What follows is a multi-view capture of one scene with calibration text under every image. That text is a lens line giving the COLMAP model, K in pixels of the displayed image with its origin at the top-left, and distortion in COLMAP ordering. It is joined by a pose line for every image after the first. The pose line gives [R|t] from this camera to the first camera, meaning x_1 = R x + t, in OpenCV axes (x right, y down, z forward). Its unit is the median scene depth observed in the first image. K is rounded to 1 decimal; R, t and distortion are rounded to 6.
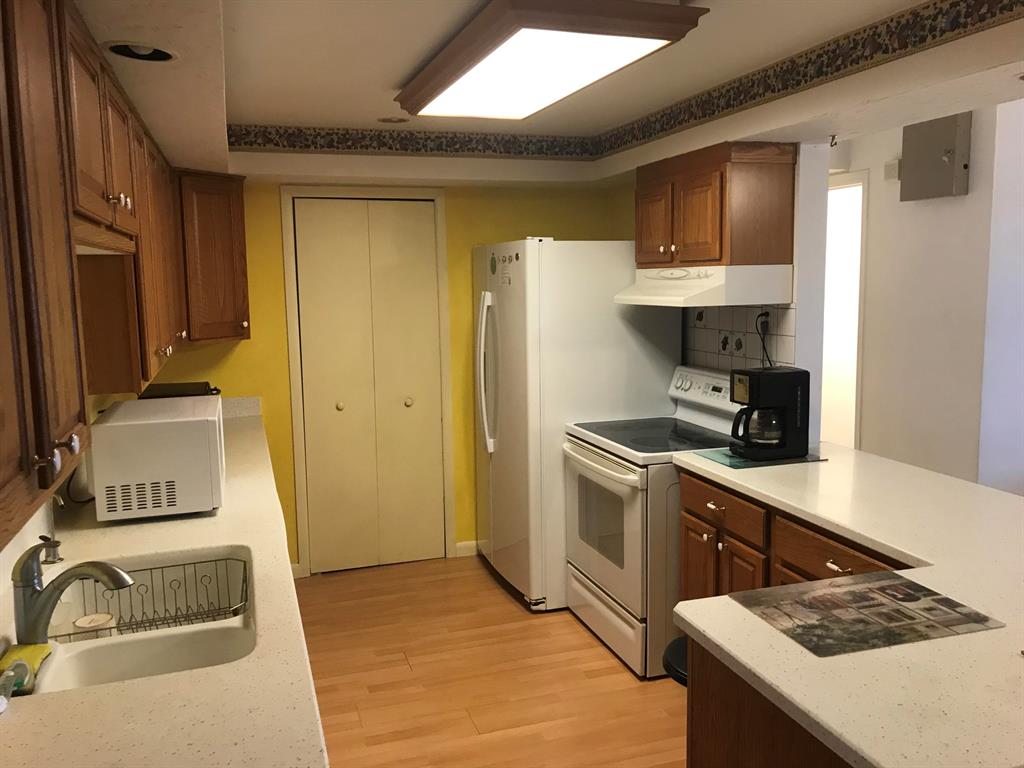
lens RADIAL K [[844.4, 0, 513.7], [0, 844.4, 384.3], [0, 0, 1]] dist [0.058050, -0.075354]
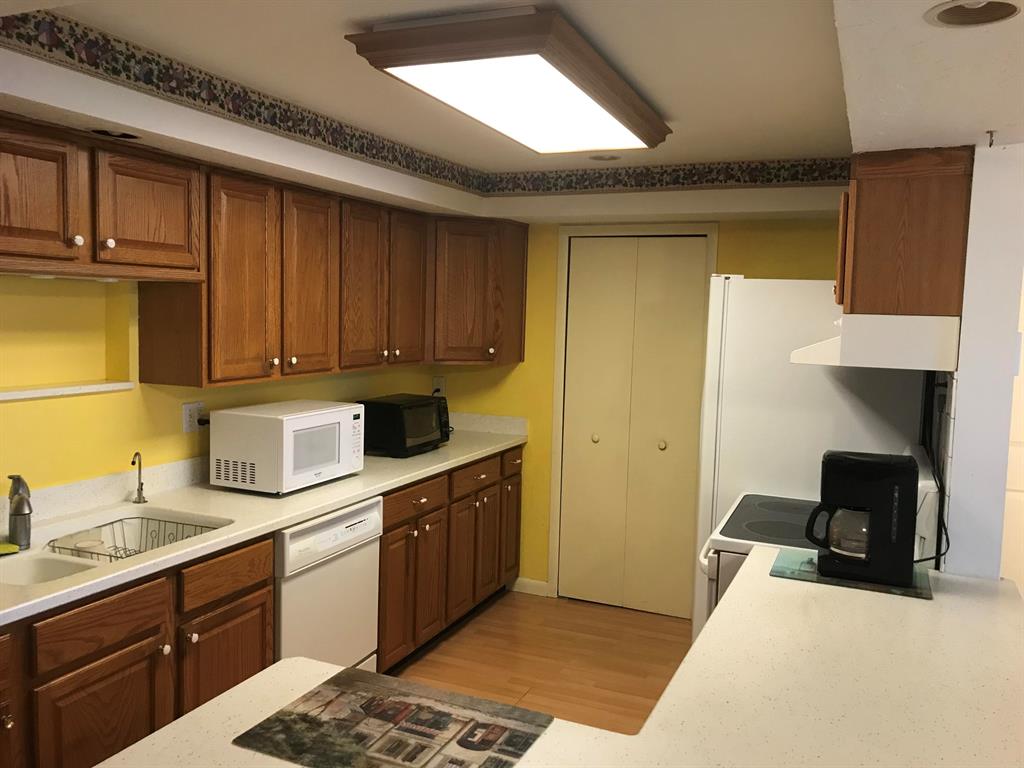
lens RADIAL K [[844.4, 0, 500.4], [0, 844.4, 363.8], [0, 0, 1]] dist [0.058050, -0.075354]
pose [[0.733499, 0.079555, -0.675019, 0.541681], [-0.121553, 0.992470, -0.015115, -0.046004], [0.668733, 0.093138, 0.737646, 0.230711]]
